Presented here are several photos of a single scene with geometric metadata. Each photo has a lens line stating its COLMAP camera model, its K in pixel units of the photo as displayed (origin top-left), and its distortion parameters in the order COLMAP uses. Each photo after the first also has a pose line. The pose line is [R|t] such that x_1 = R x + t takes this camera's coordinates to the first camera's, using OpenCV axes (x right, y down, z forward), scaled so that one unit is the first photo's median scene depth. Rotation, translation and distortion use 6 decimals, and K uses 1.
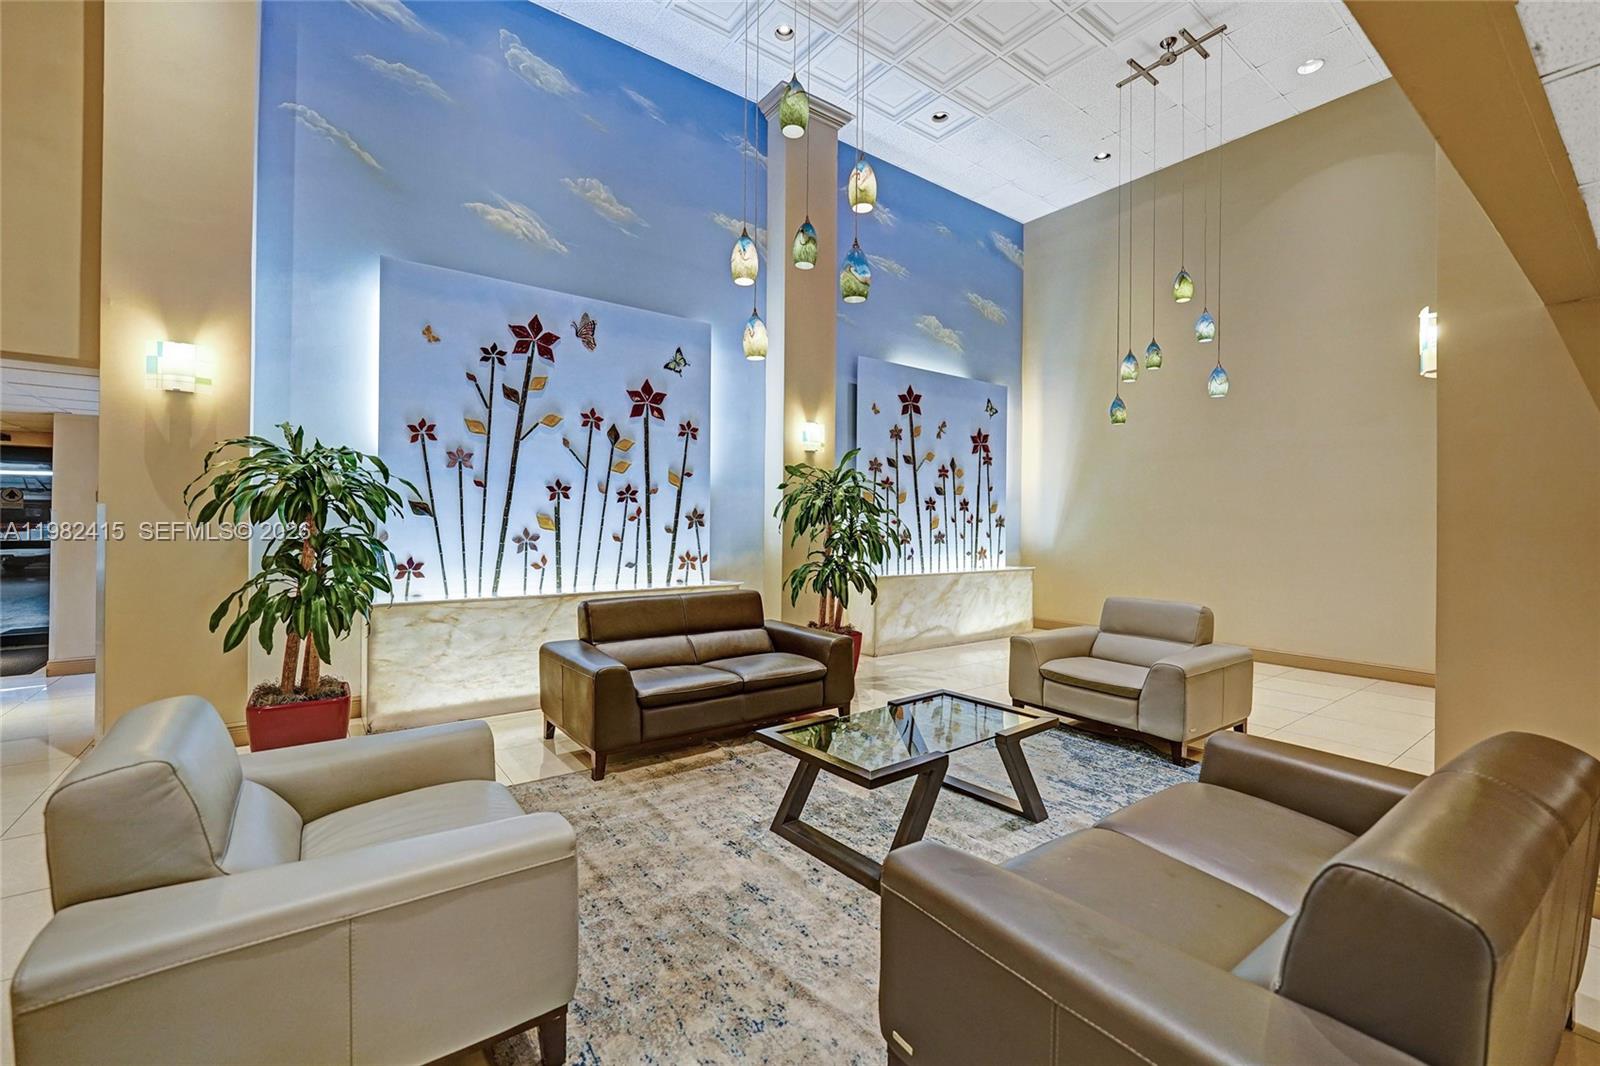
lens RADIAL K [[669.9, 0, 796.3], [0, 669.9, 514.0], [0, 0, 1]] dist [-0.001540, -0.000133]
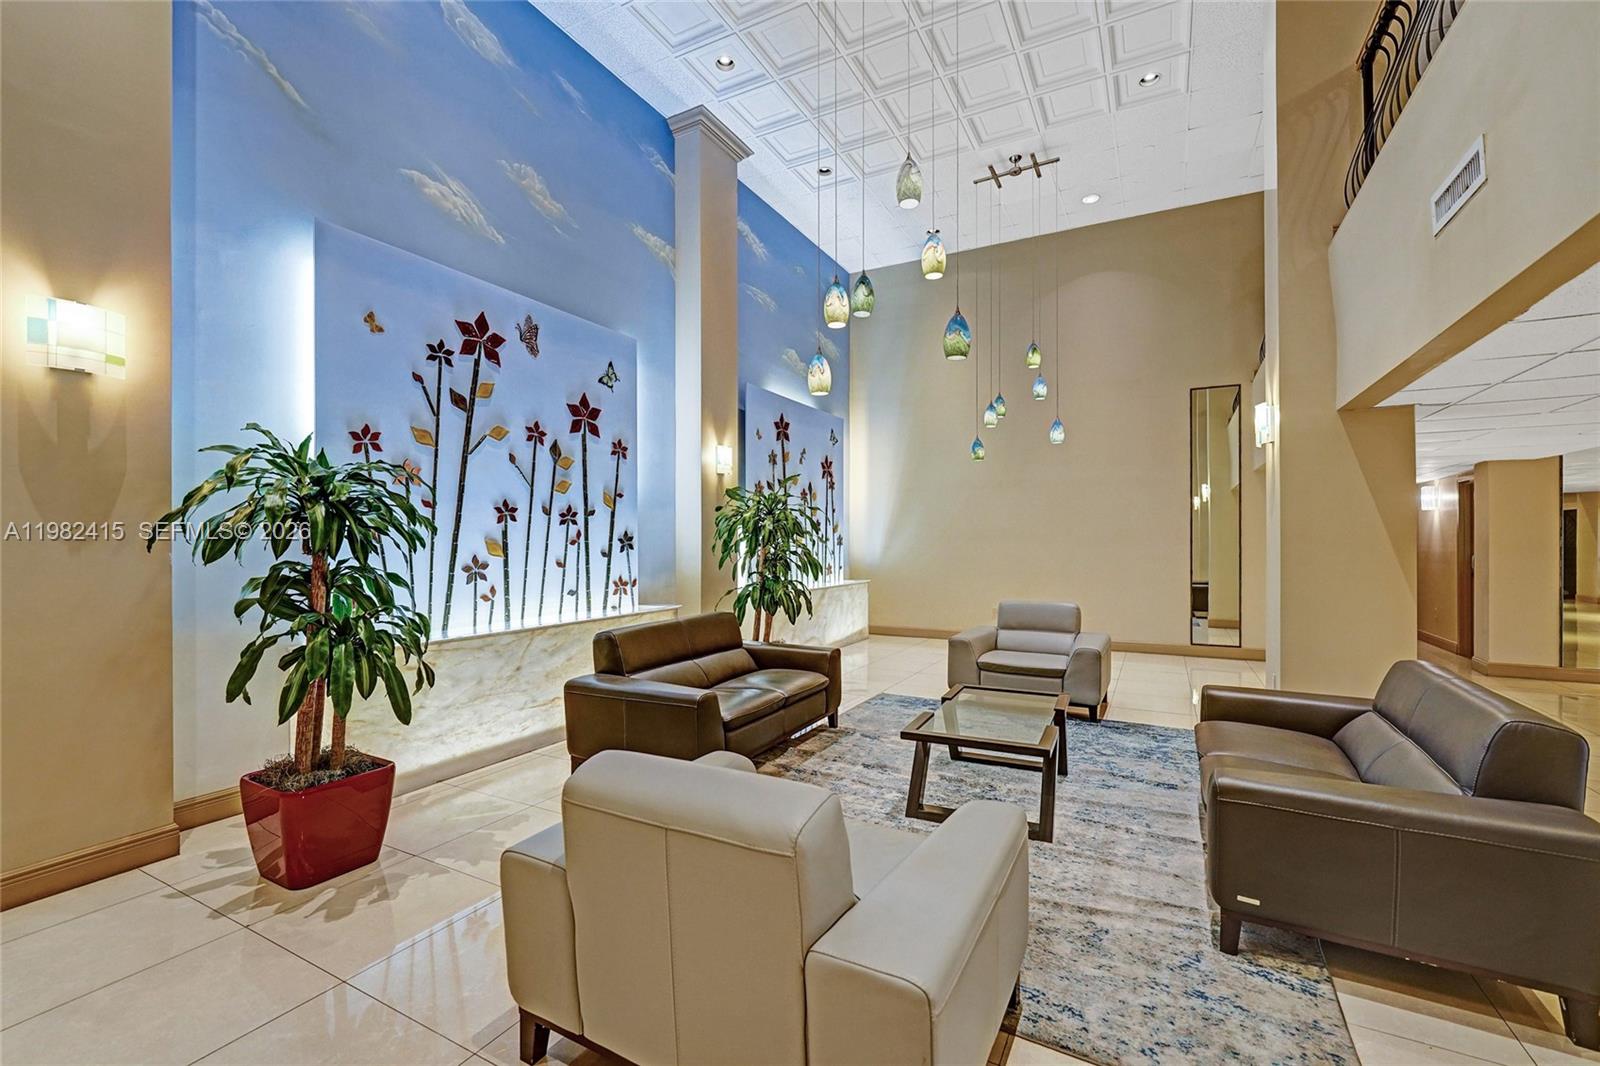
lens RADIAL K [[677.0, 0, 800.0], [0, 677.0, 533.0], [0, 0, 1]] dist [0.001089, 0.000335]
pose [[0.905710, -0.006464, 0.423849, -0.372645], [0.005515, 0.999979, 0.003467, -0.008137], [-0.423862, -0.000803, 0.905726, 0.018989]]
